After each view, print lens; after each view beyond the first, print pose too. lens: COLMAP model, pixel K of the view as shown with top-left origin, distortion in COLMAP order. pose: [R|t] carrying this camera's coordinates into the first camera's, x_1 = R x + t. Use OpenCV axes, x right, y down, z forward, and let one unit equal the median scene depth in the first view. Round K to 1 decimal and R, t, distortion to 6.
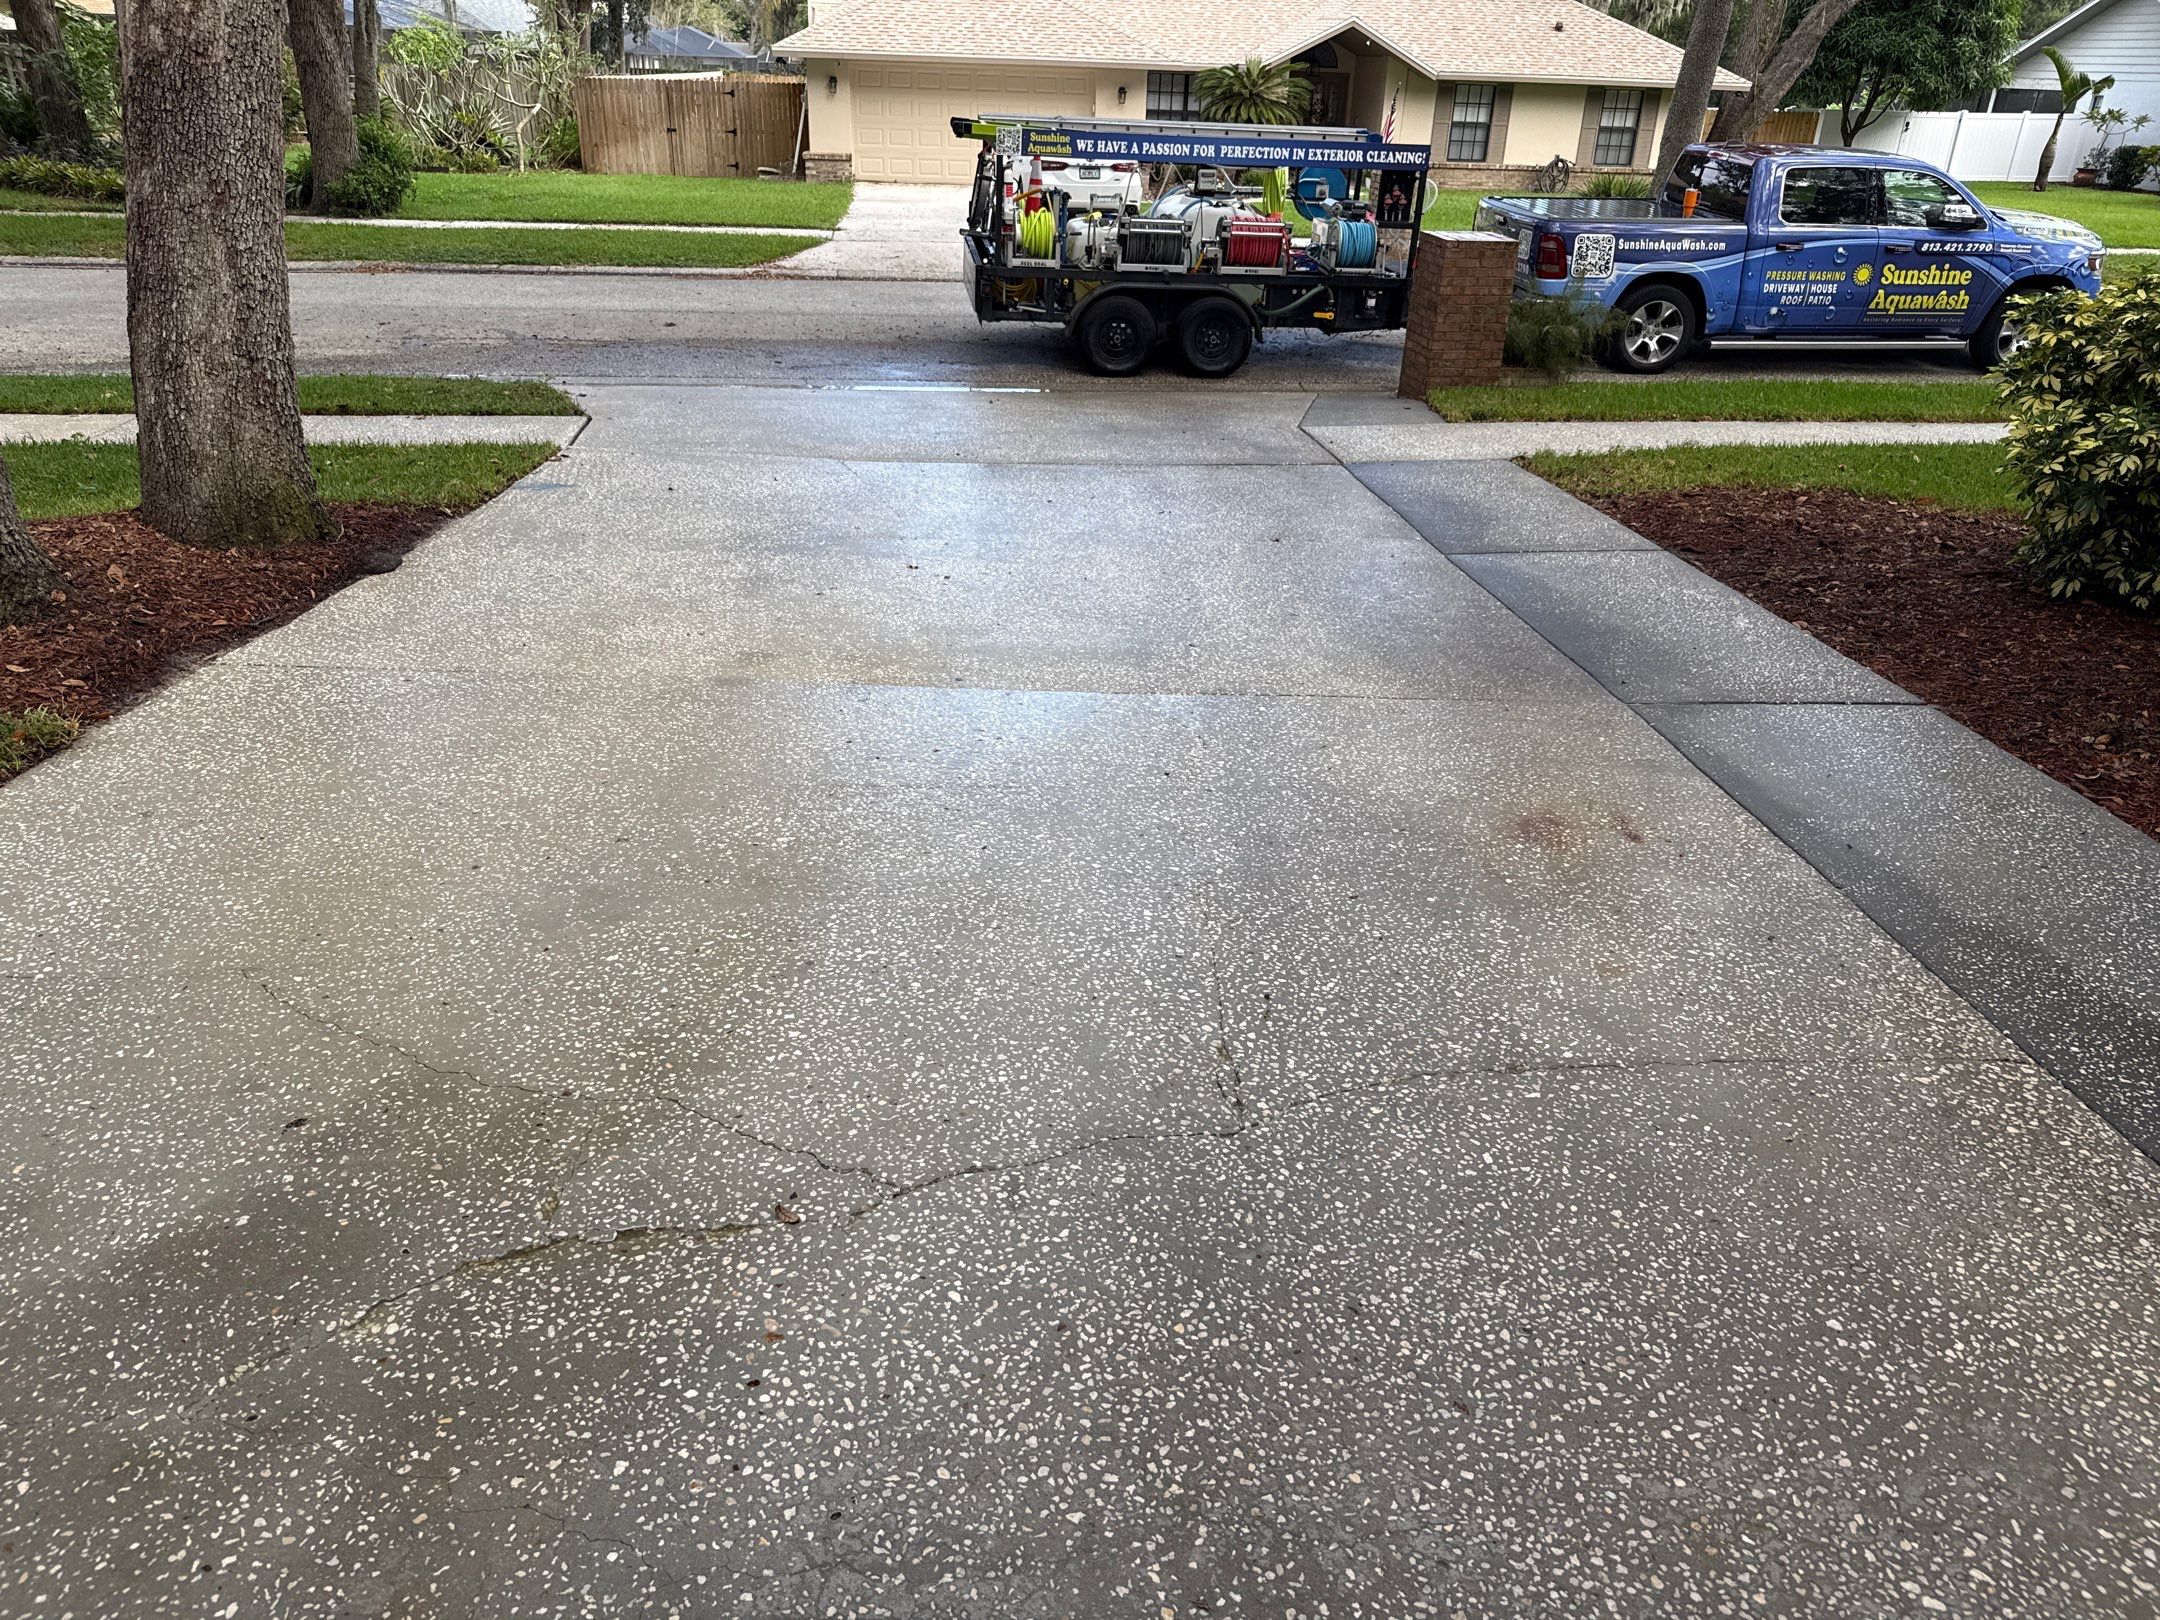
lens RADIAL K [[1492.0, 0, 1088.3], [0, 1492.0, 844.9], [0, 0, 1]] dist [0.029589, -0.031007]
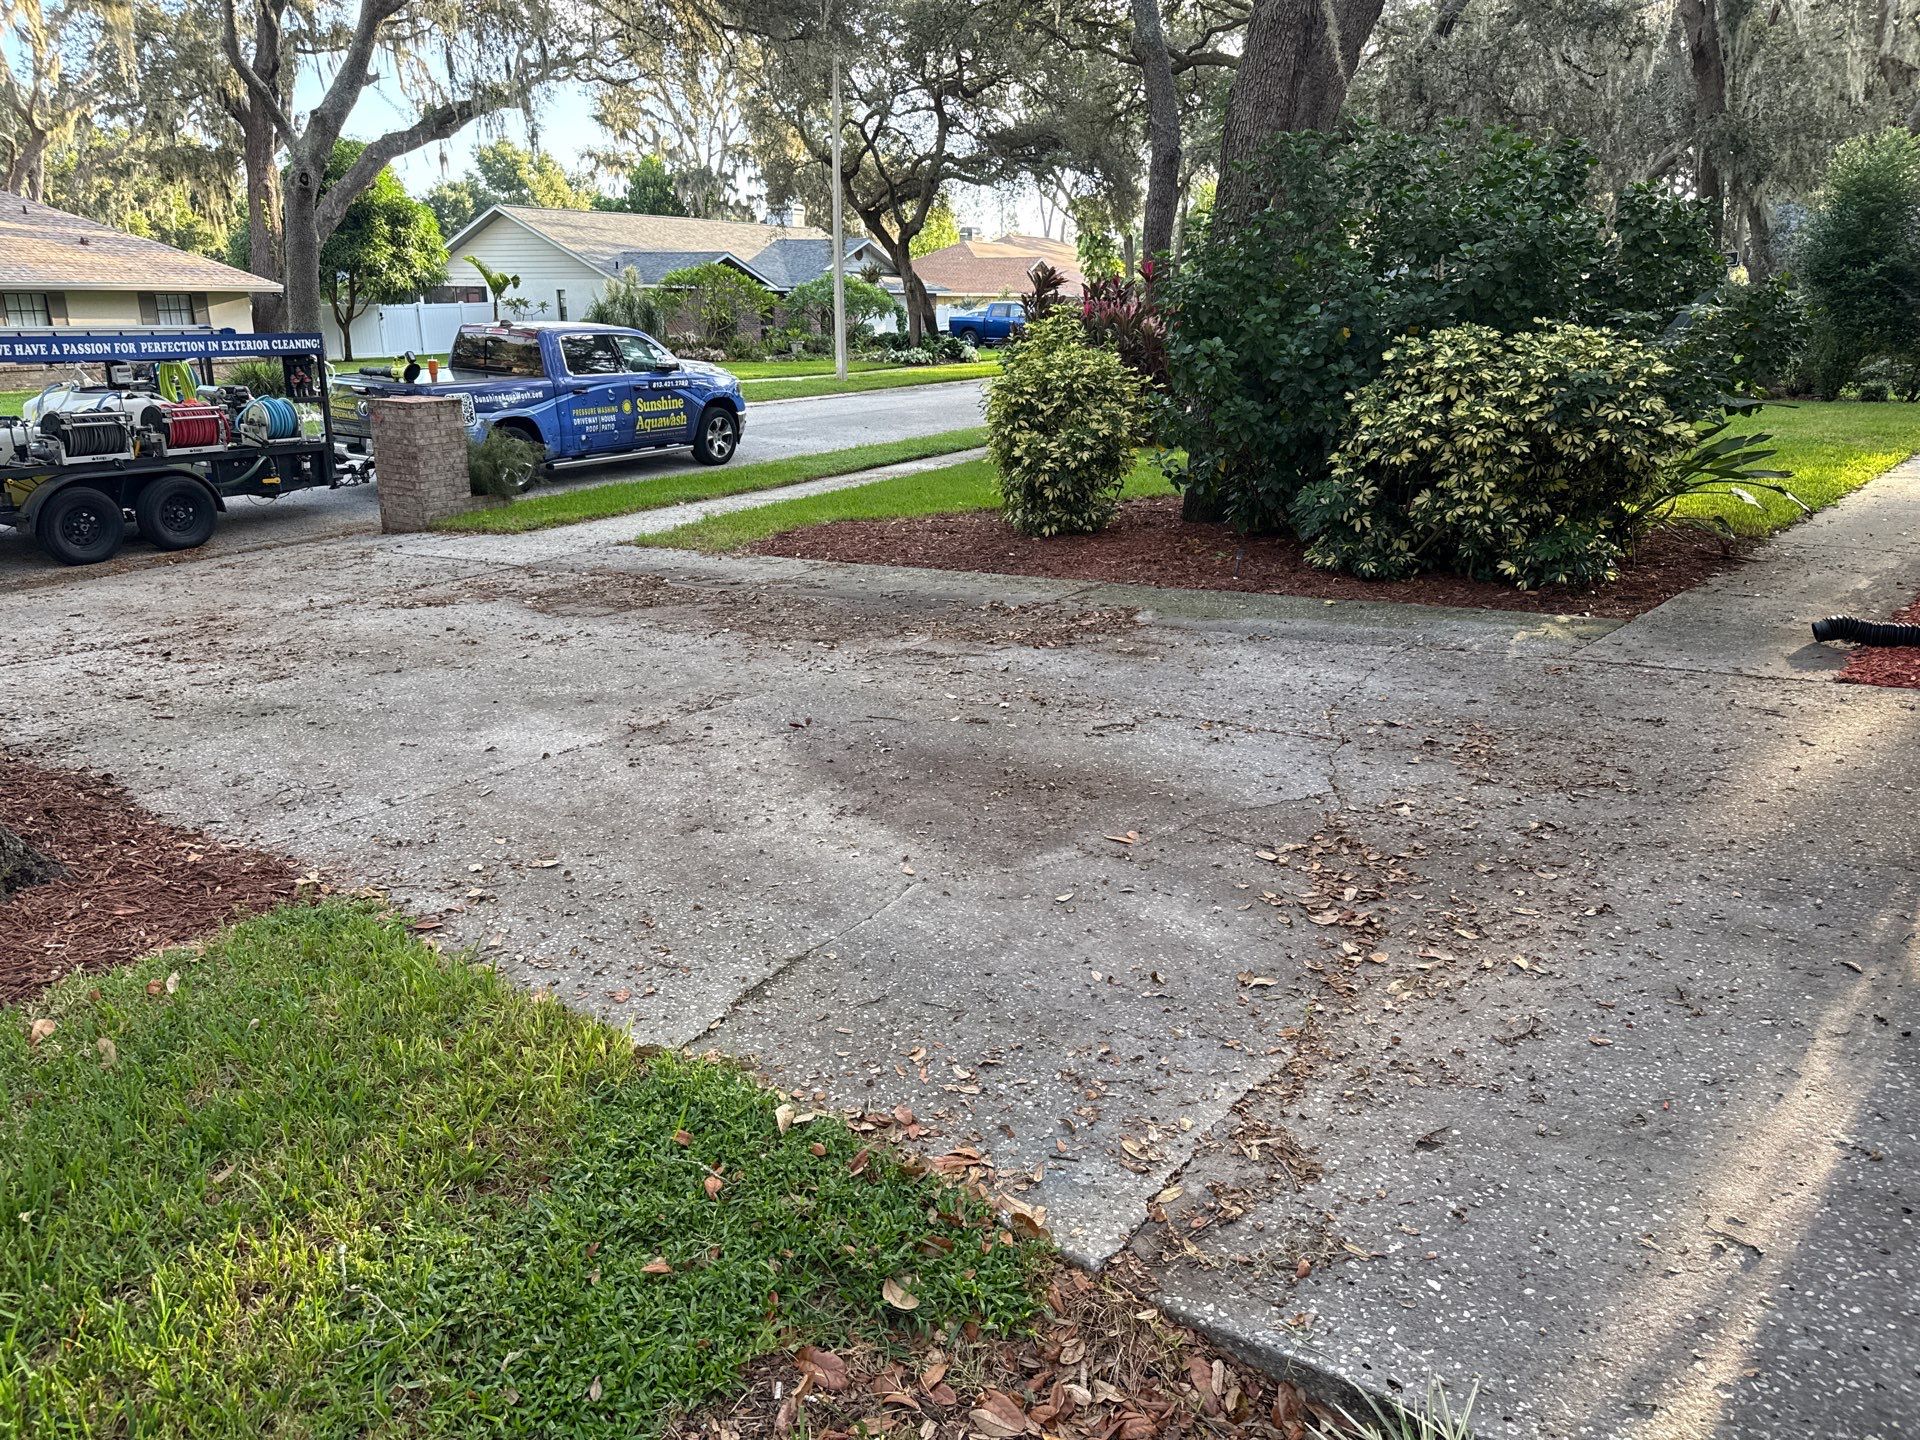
lens RADIAL K [[1317.5, 0, 957.3], [0, 1317.5, 745.0], [0, 0, 1]] dist [0.054511, -0.067709]
pose [[0.612331, -0.280783, 0.739062, -0.318083], [0.379667, 0.924398, 0.036632, -0.014594], [-0.693472, 0.258166, 0.672641, 0.031331]]
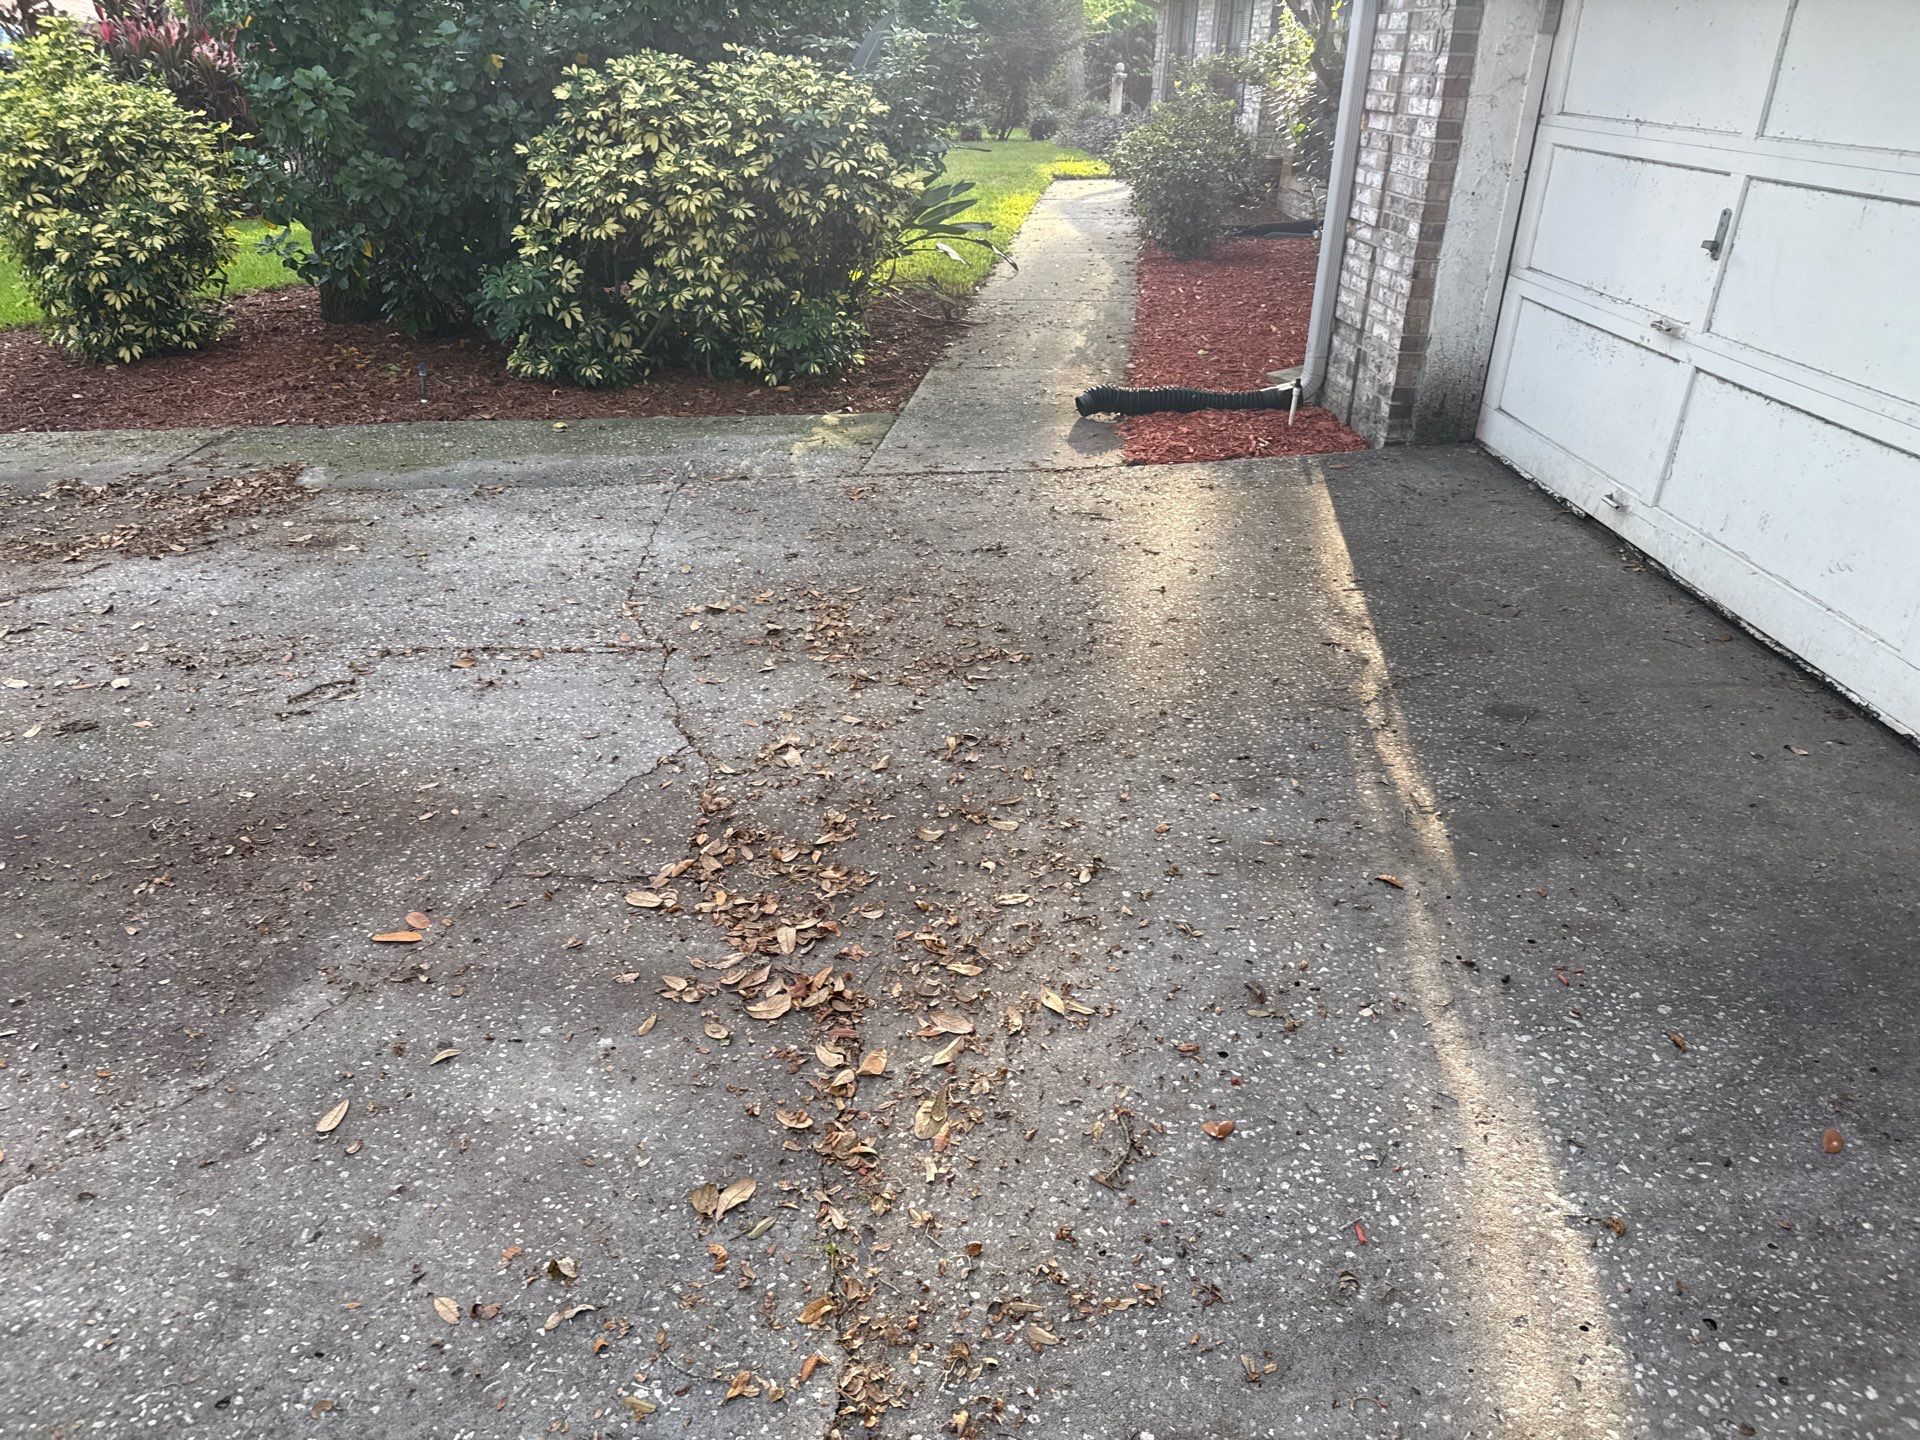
lens RADIAL K [[1334.9, 0, 942.6], [0, 1334.9, 738.1], [0, 0, 1]] dist [0.033145, -0.034521]
pose [[0.065724, -0.483981, 0.872607, -0.223674], [0.443275, 0.797633, 0.409010, -0.033011], [-0.893973, 0.359923, 0.266961, 0.086623]]
